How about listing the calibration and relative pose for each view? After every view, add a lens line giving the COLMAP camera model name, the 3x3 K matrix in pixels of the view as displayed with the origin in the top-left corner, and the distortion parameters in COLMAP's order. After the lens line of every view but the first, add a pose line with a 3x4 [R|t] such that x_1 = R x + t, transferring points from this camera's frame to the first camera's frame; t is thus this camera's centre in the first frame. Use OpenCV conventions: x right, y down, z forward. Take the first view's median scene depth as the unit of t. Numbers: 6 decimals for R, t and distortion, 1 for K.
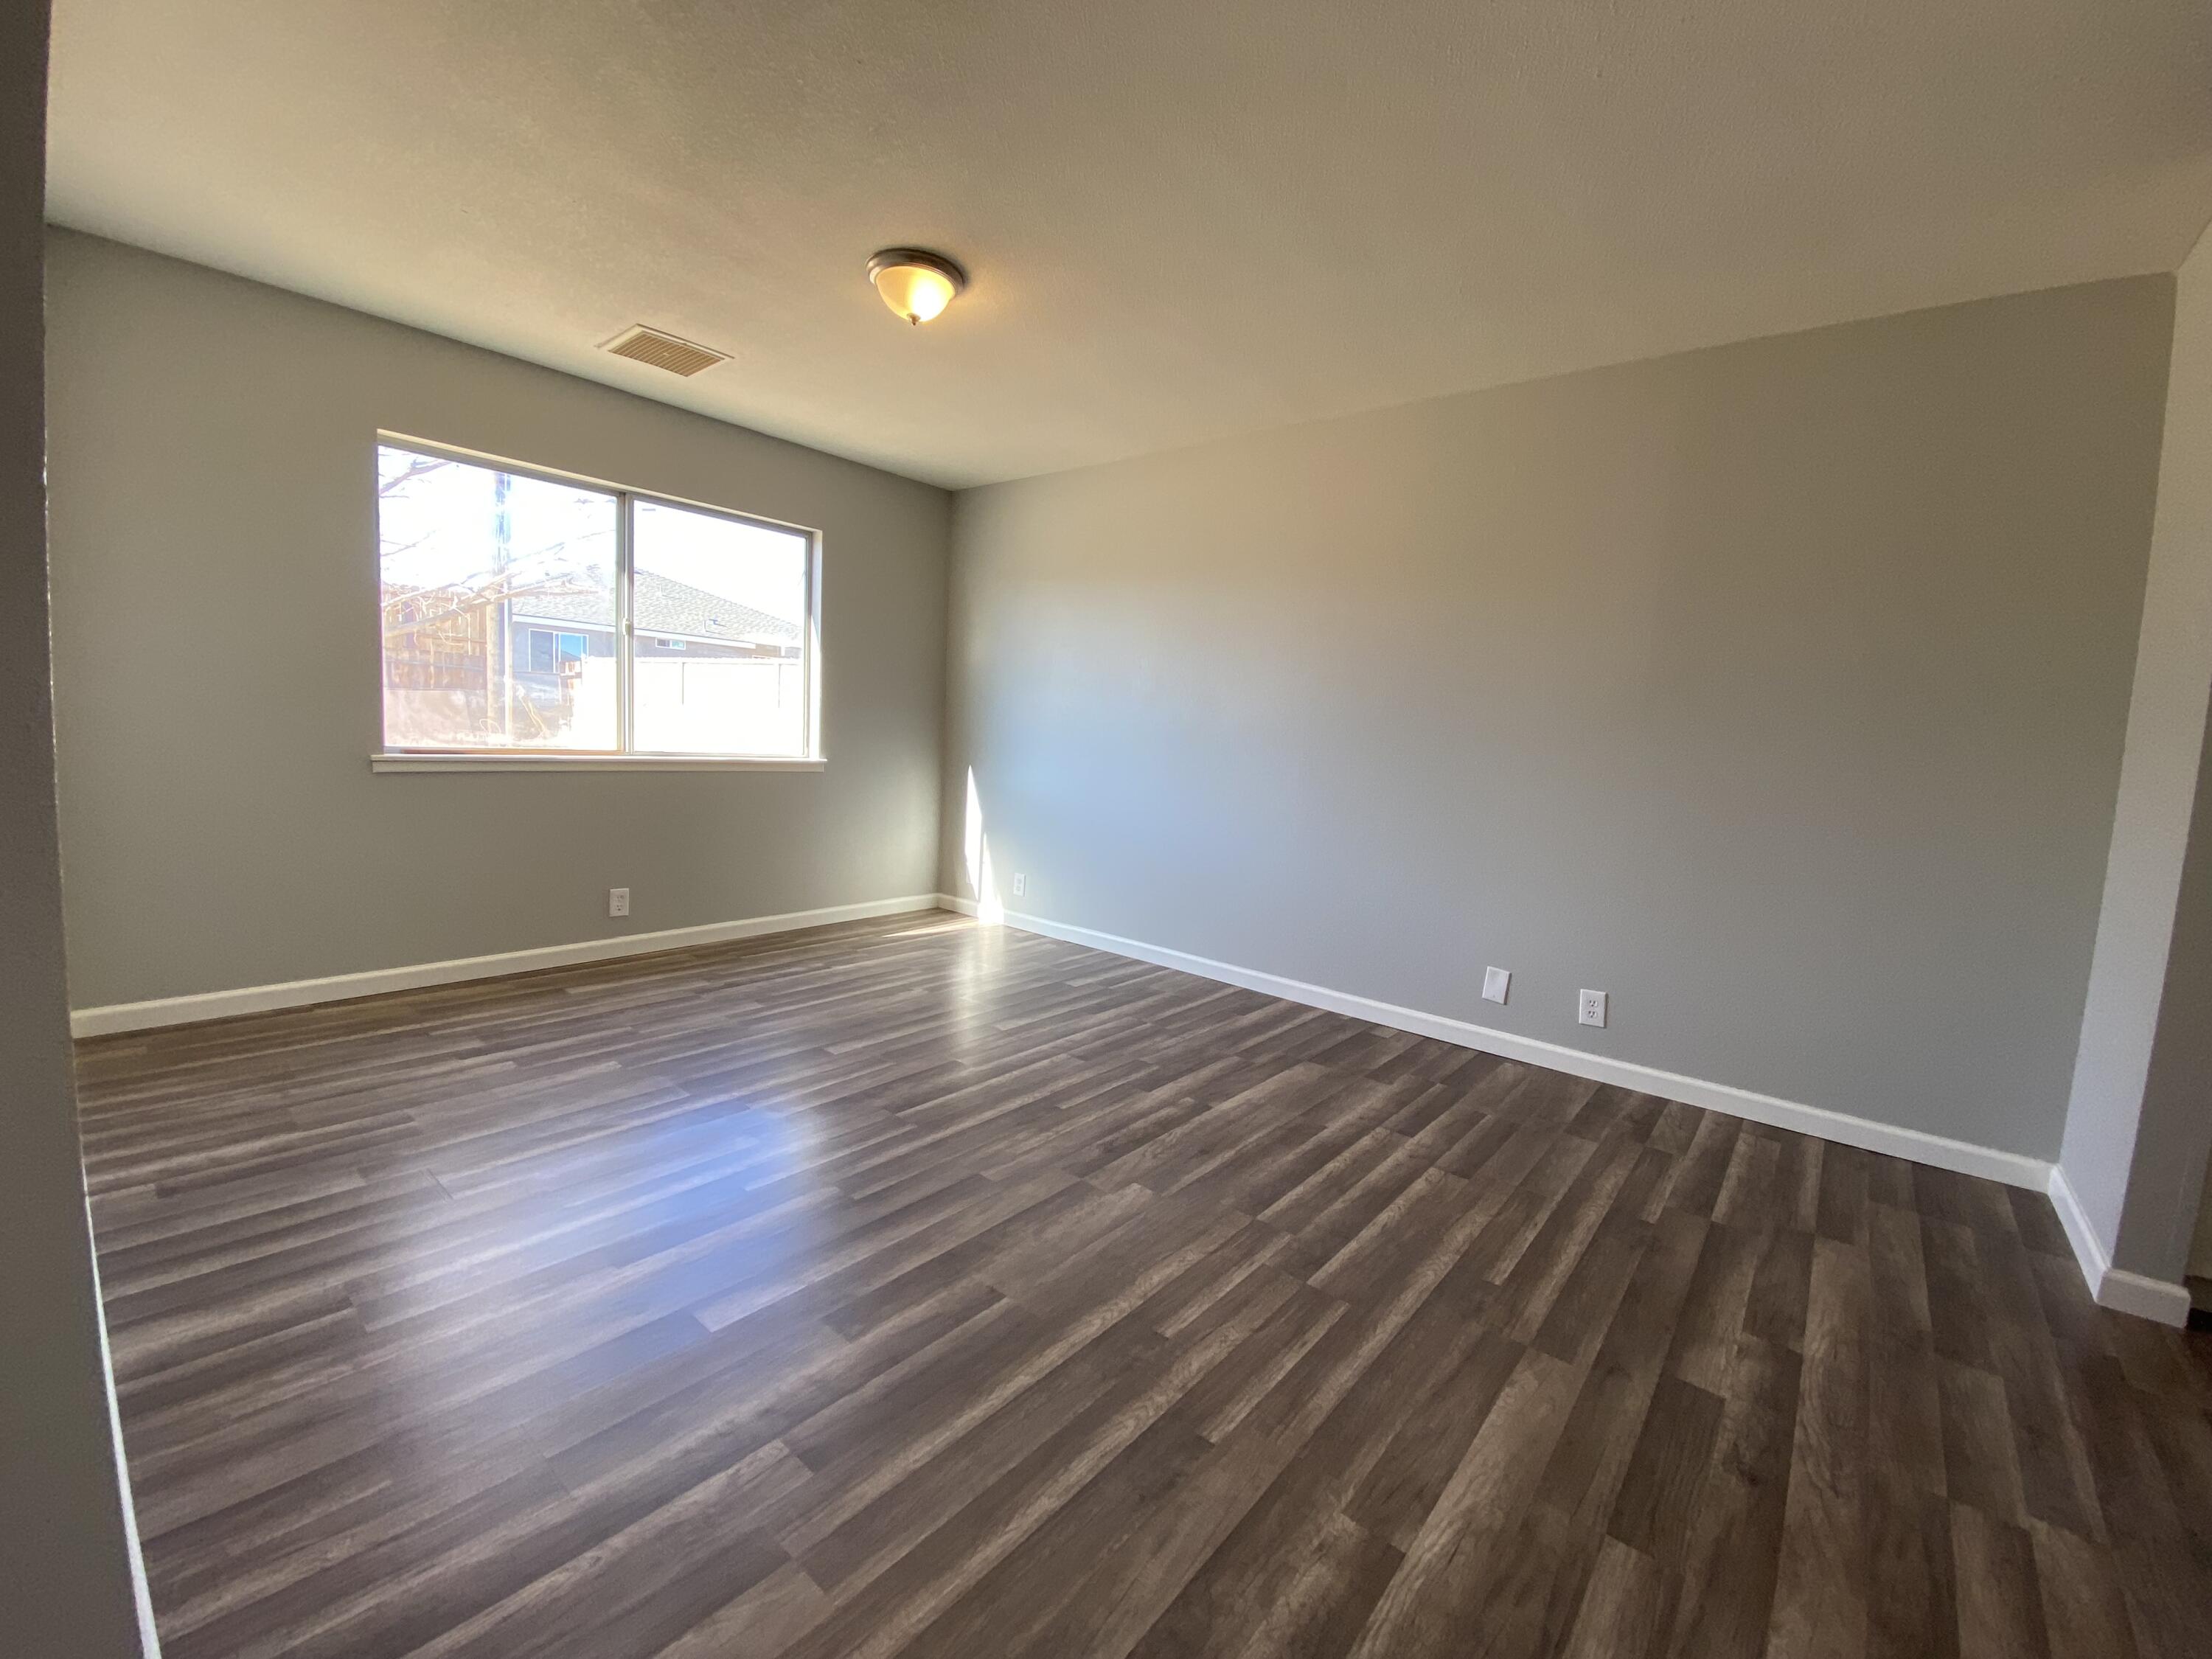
lens RADIAL K [[896.2, 0, 1103.9], [0, 896.2, 825.4], [0, 0, 1]] dist [0.017676, -0.019012]
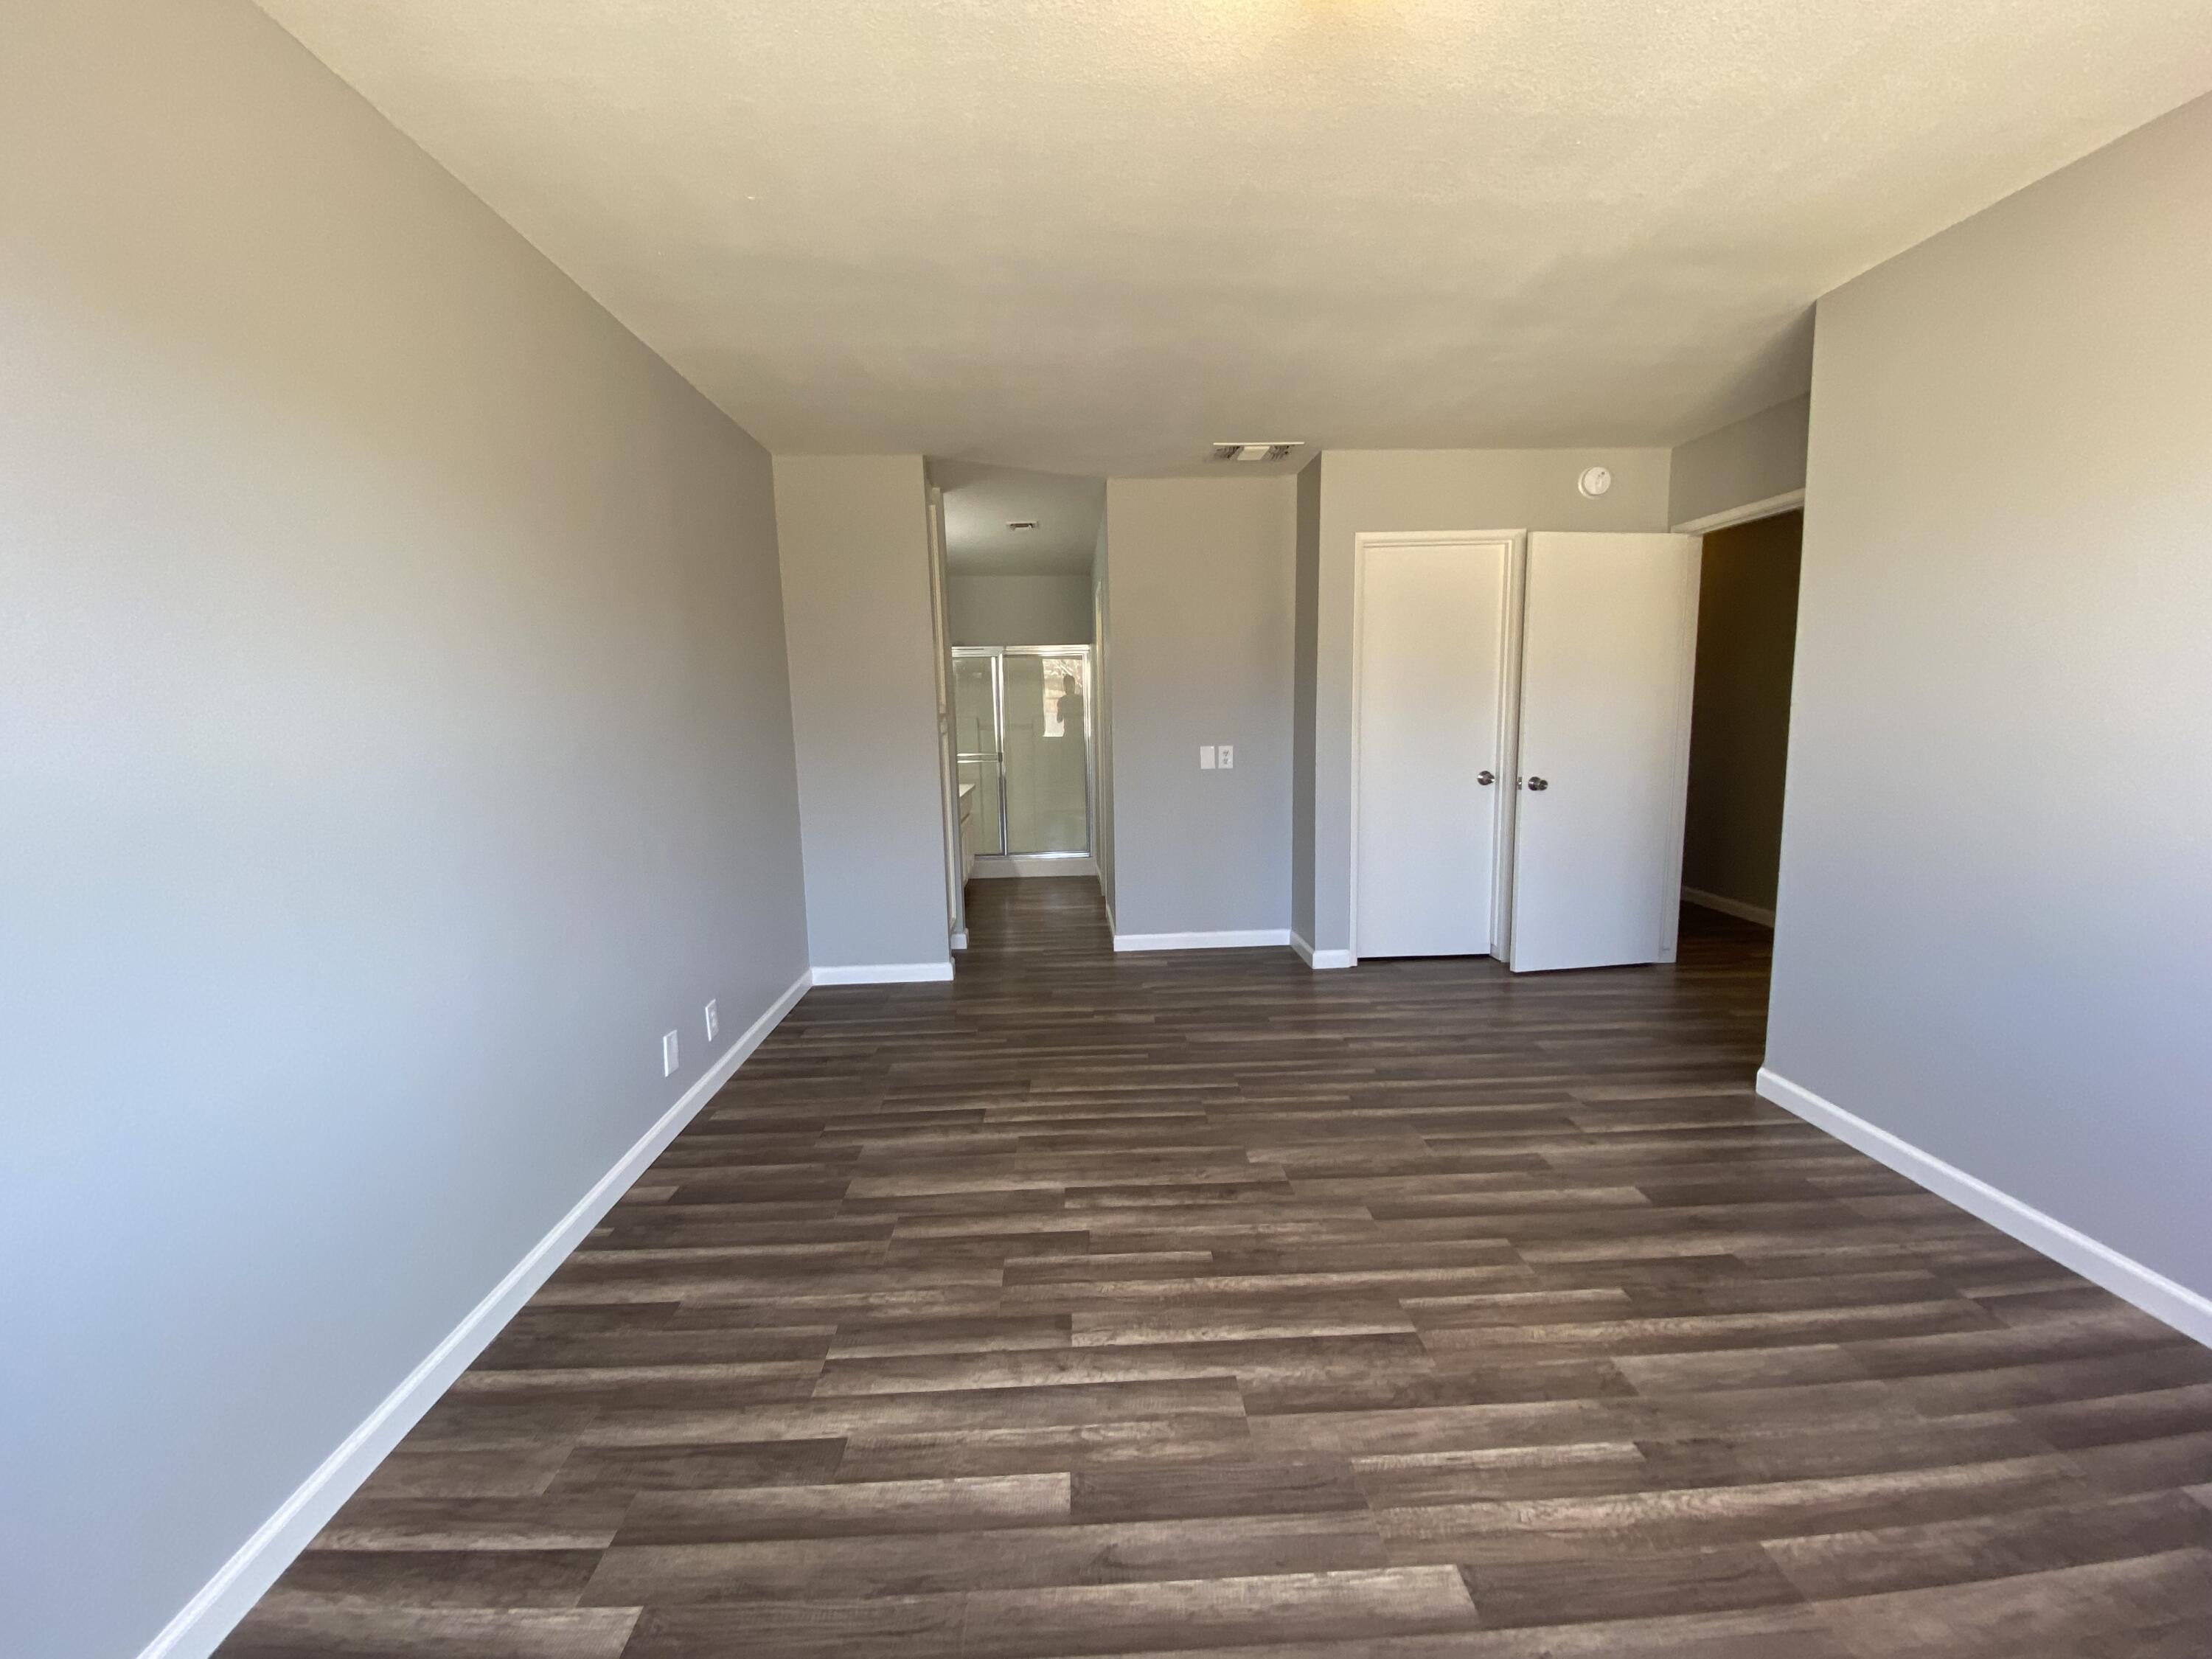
lens RADIAL K [[896.2, 0, 1101.1], [0, 896.2, 824.4], [0, 0, 1]] dist [0.017676, -0.019012]
pose [[-0.672772, -0.138390, 0.726792, -0.536013], [0.062241, 0.968281, 0.241987, -0.266833], [-0.737227, 0.208039, -0.642819, 1.578721]]
